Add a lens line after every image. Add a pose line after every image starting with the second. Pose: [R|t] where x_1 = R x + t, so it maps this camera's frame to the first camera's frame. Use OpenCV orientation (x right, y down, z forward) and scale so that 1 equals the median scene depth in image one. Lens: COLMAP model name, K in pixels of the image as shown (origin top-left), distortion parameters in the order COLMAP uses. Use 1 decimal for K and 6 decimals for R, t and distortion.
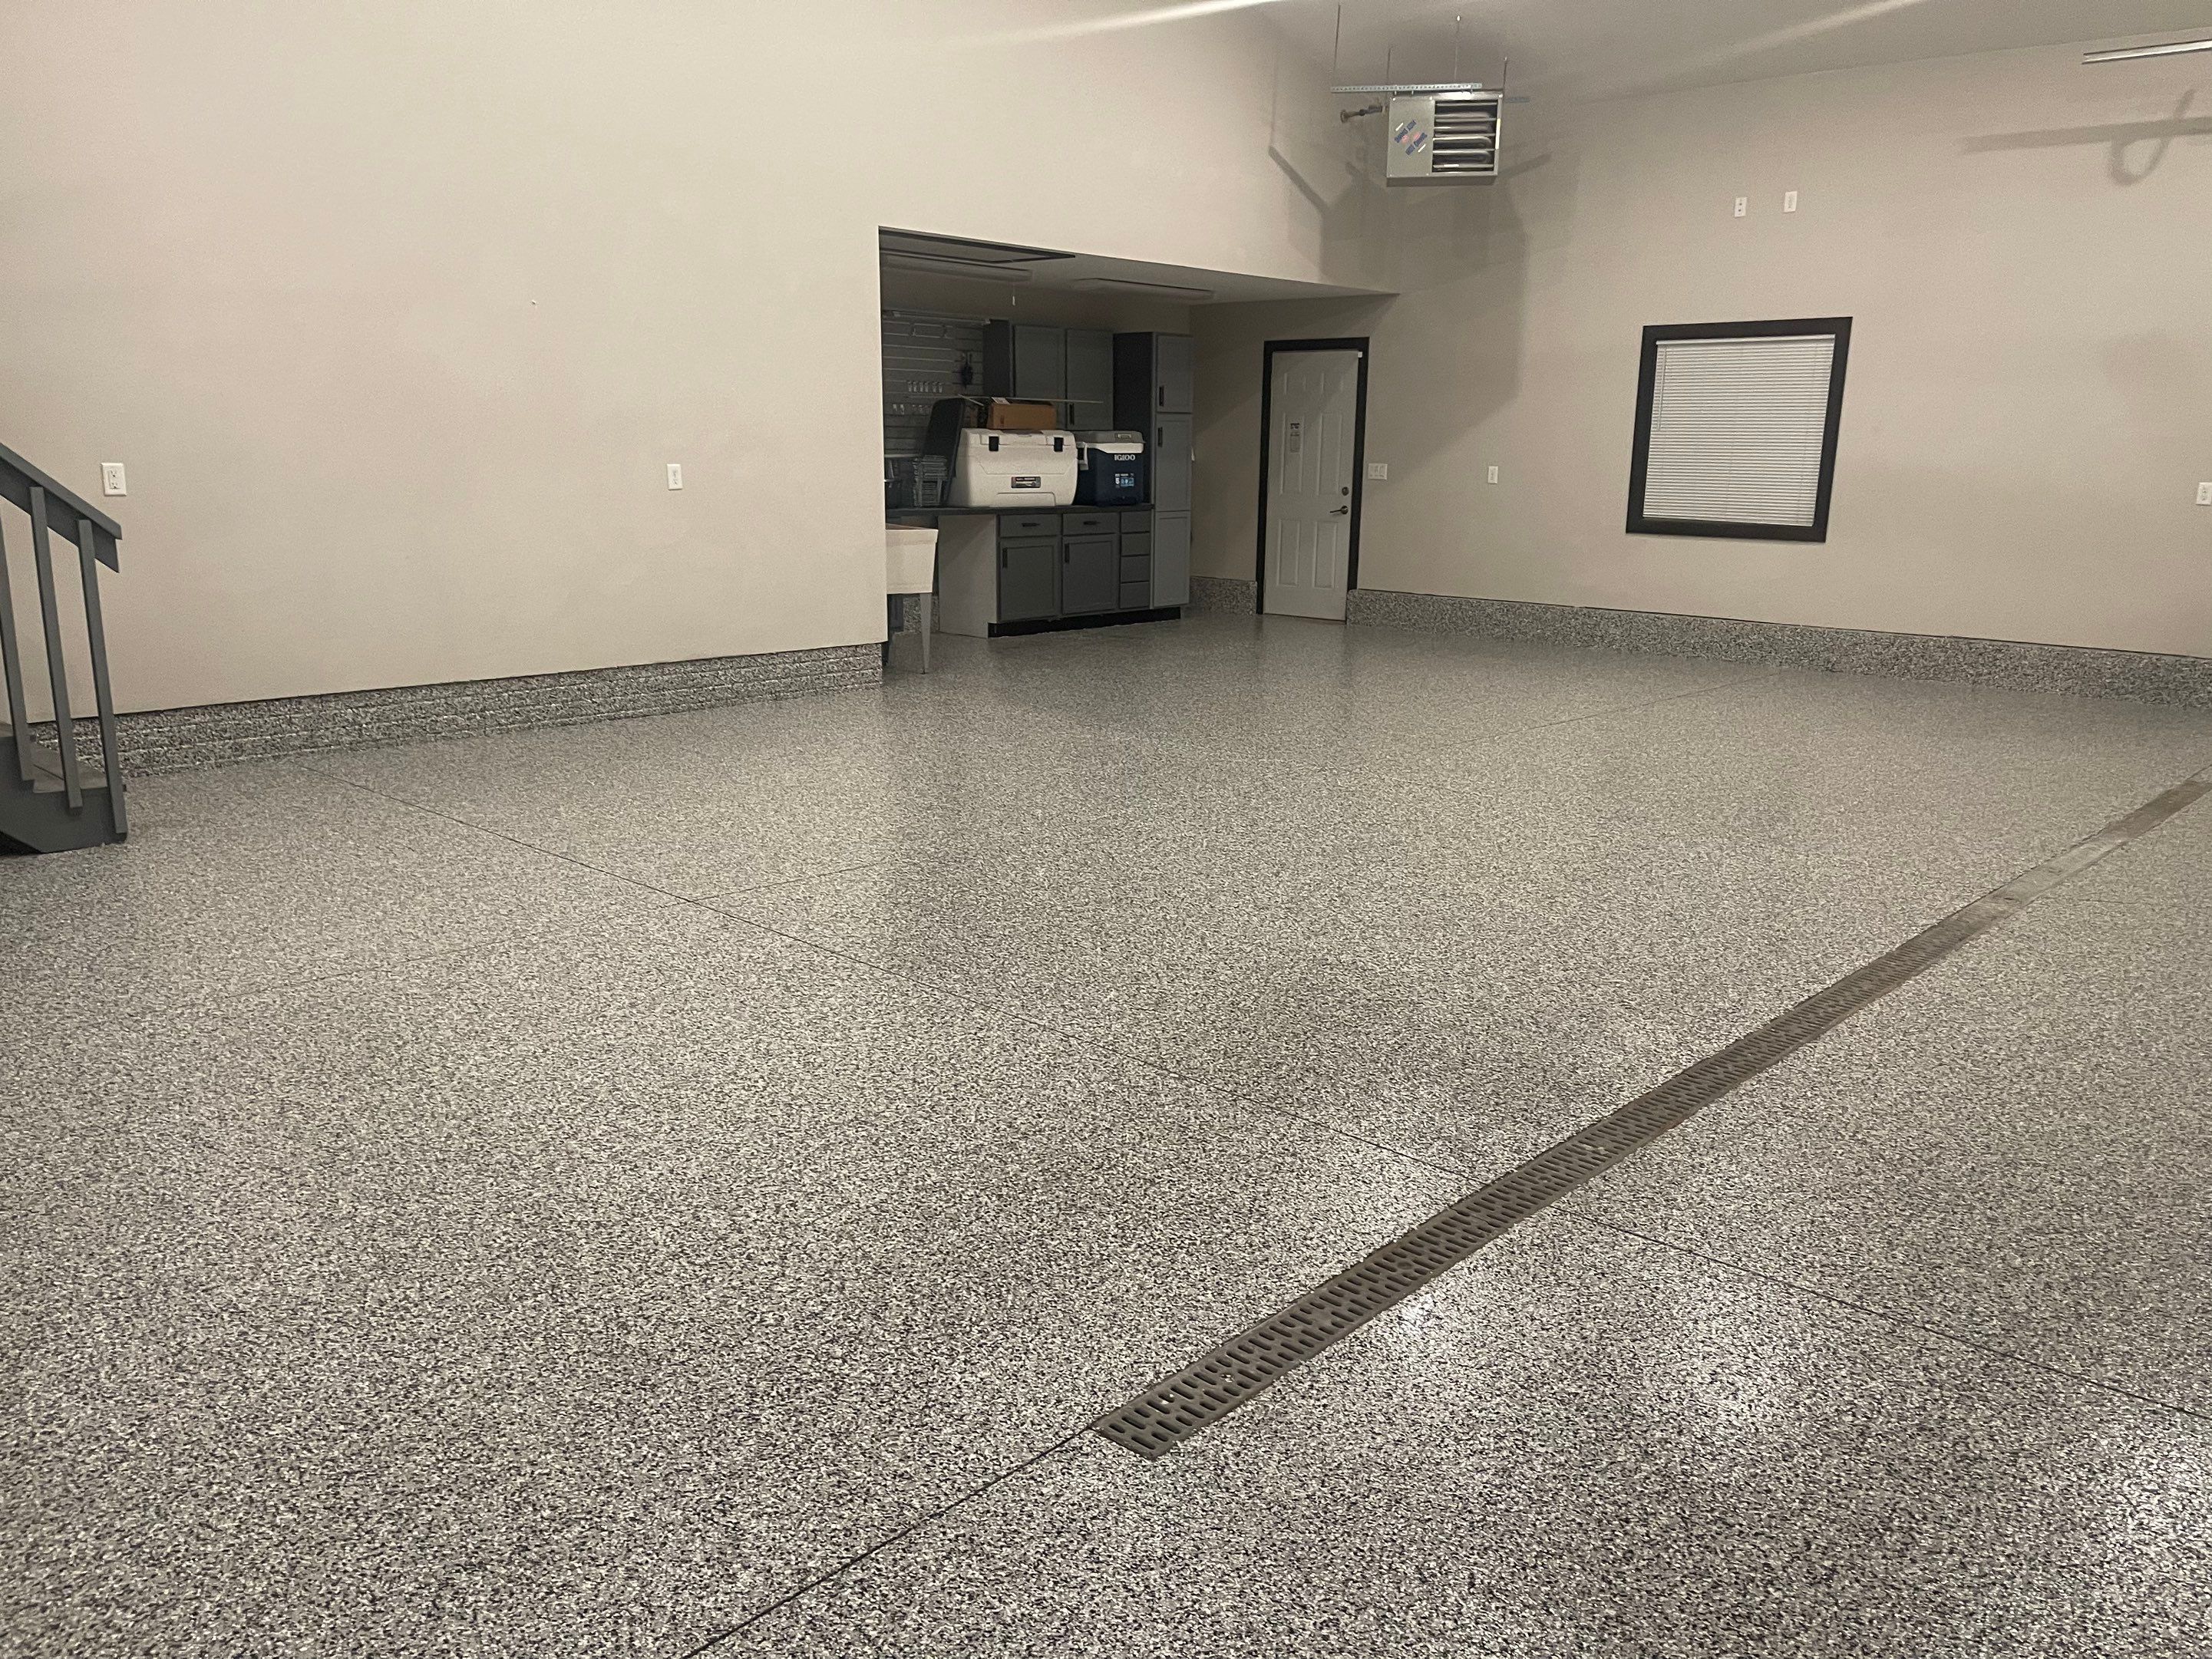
lens RADIAL K [[1677.2, 0, 1126.5], [0, 1677.2, 841.1], [0, 0, 1]] dist [0.058295, -0.072553]
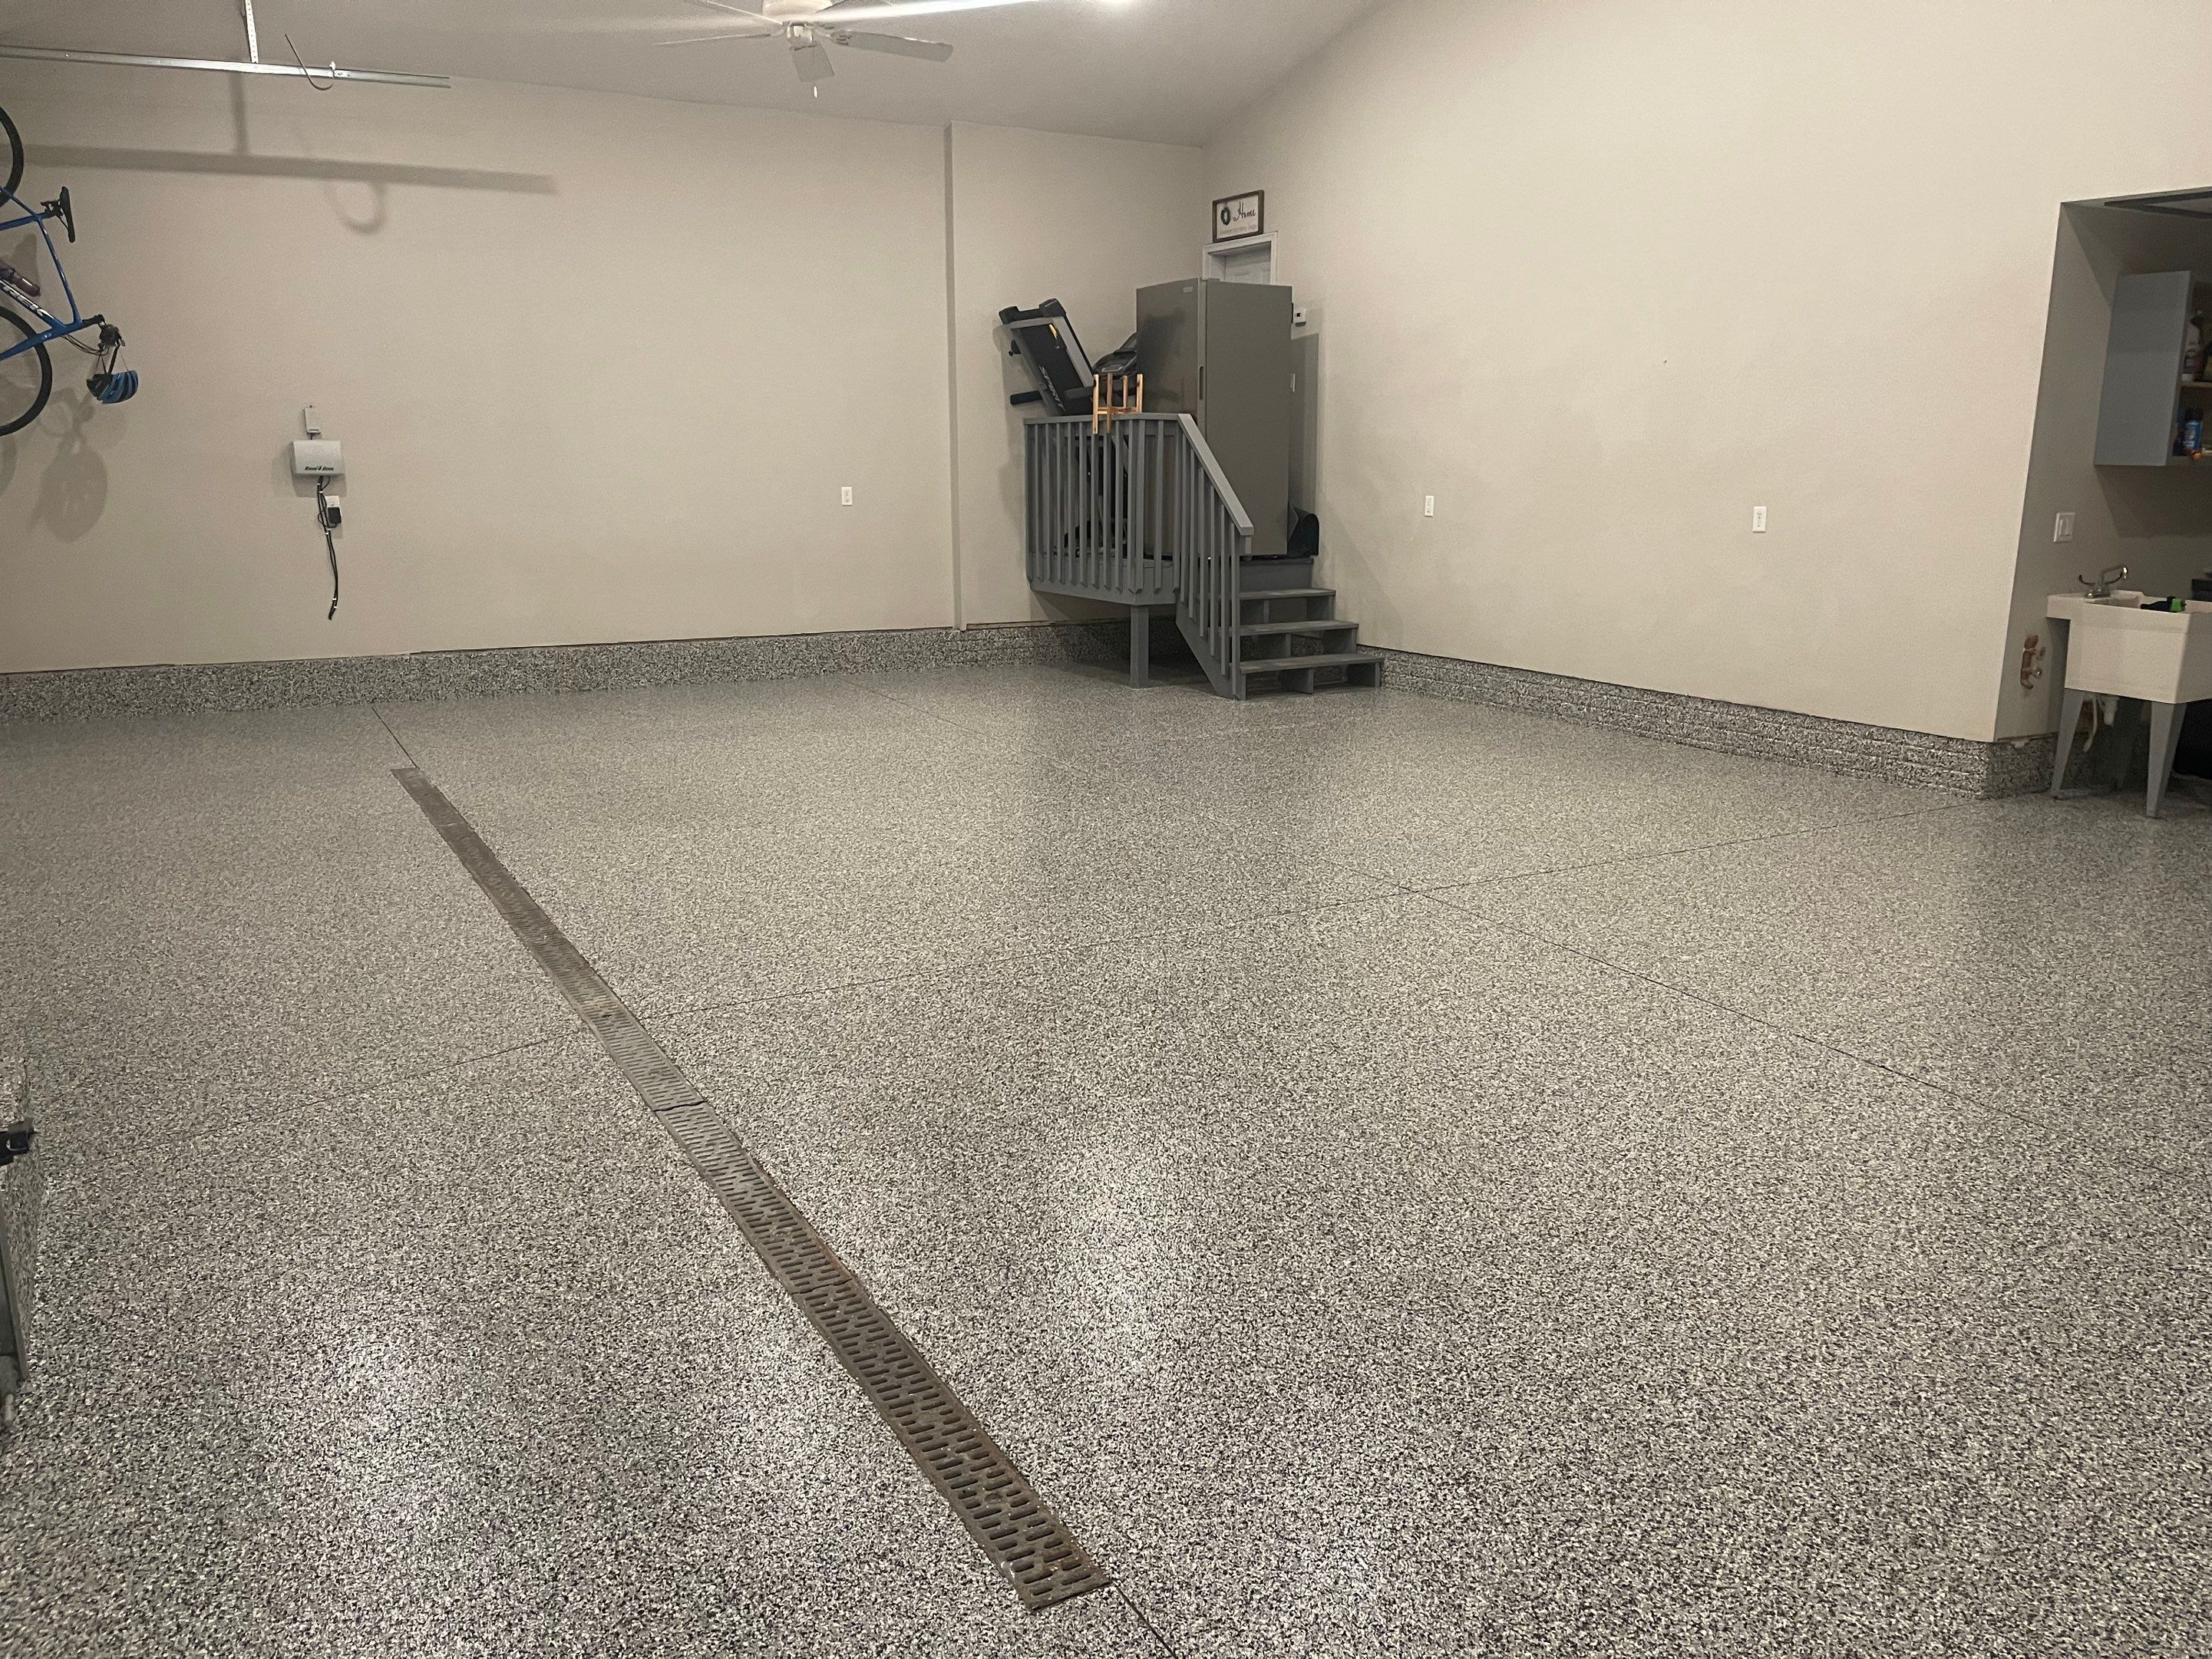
lens RADIAL K [[1677.2, 0, 1103.9], [0, 1677.2, 842.7], [0, 0, 1]] dist [0.058295, -0.072553]
pose [[-0.316874, 0.199252, -0.927302, 0.809078], [-0.227297, 0.933242, 0.278200, -0.226825], [0.920829, 0.298927, -0.250431, 0.948253]]
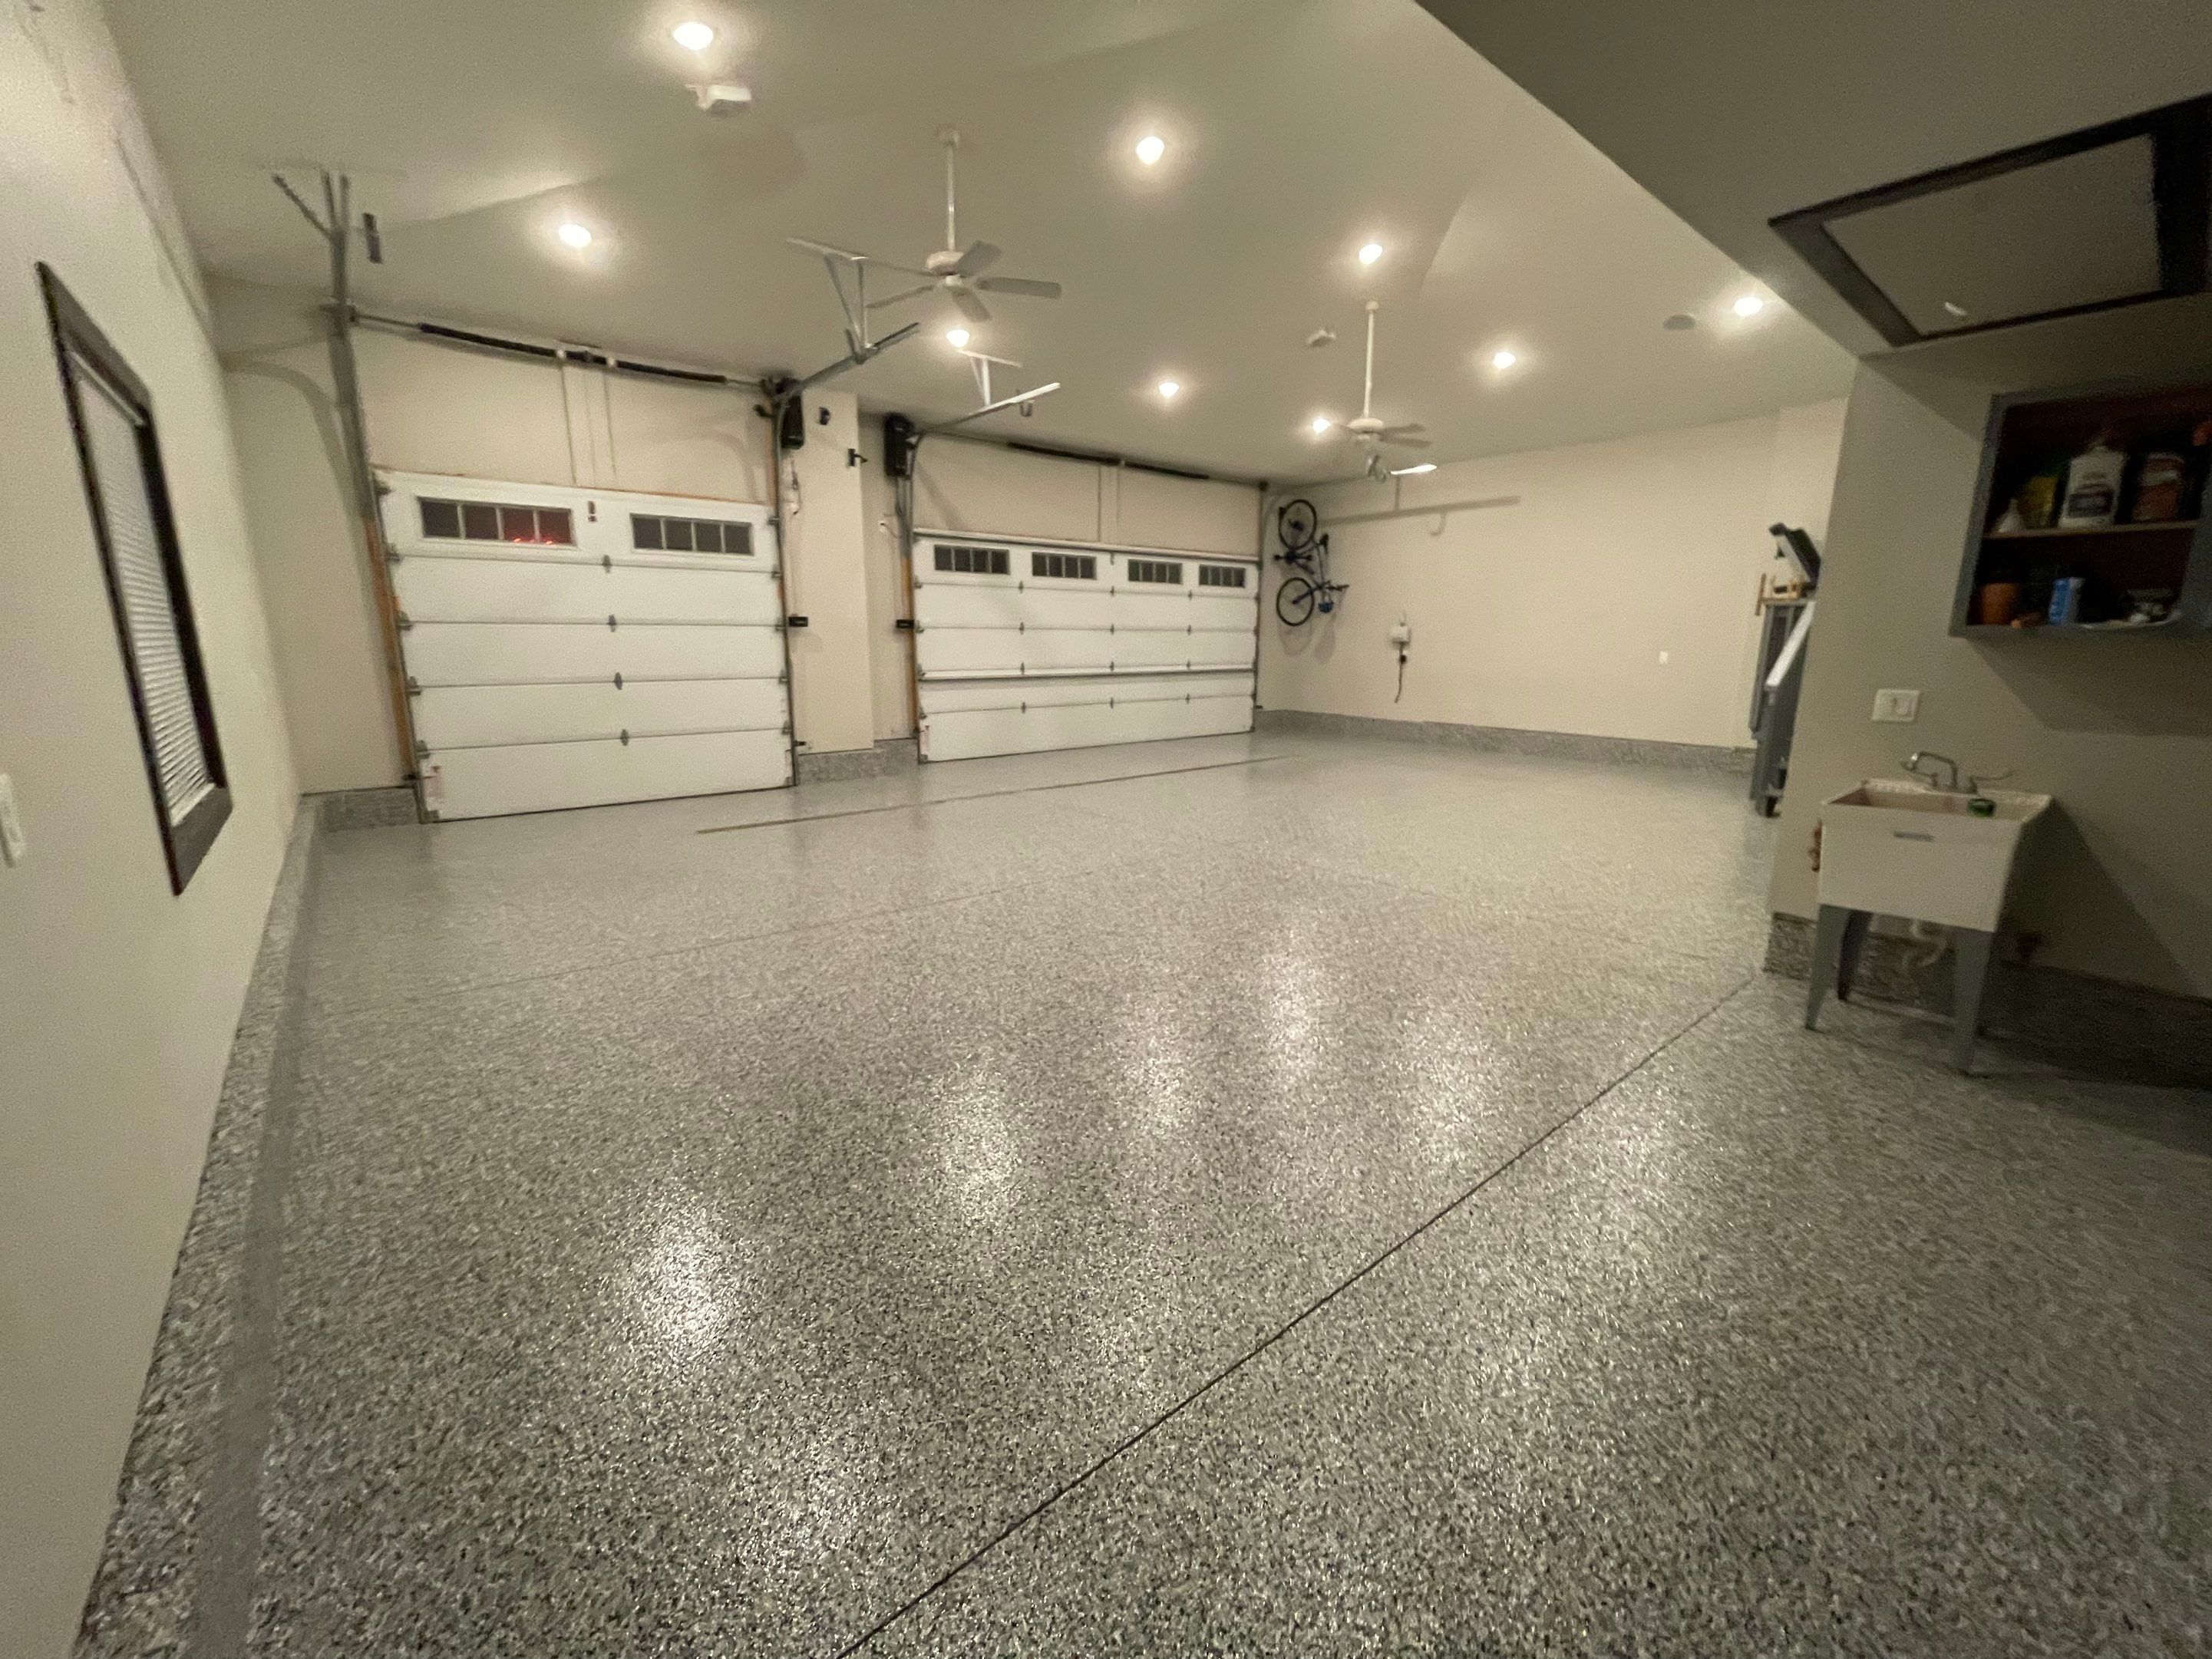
lens RADIAL K [[896.4, 0, 1121.3], [0, 896.4, 826.5], [0, 0, 1]] dist [-0.003398, 0.000666]
pose [[-0.992971, -0.045335, 0.109332, 0.112585], [0.006667, 0.900844, 0.434091, -0.383077], [-0.118170, 0.431769, -0.894210, 1.583664]]
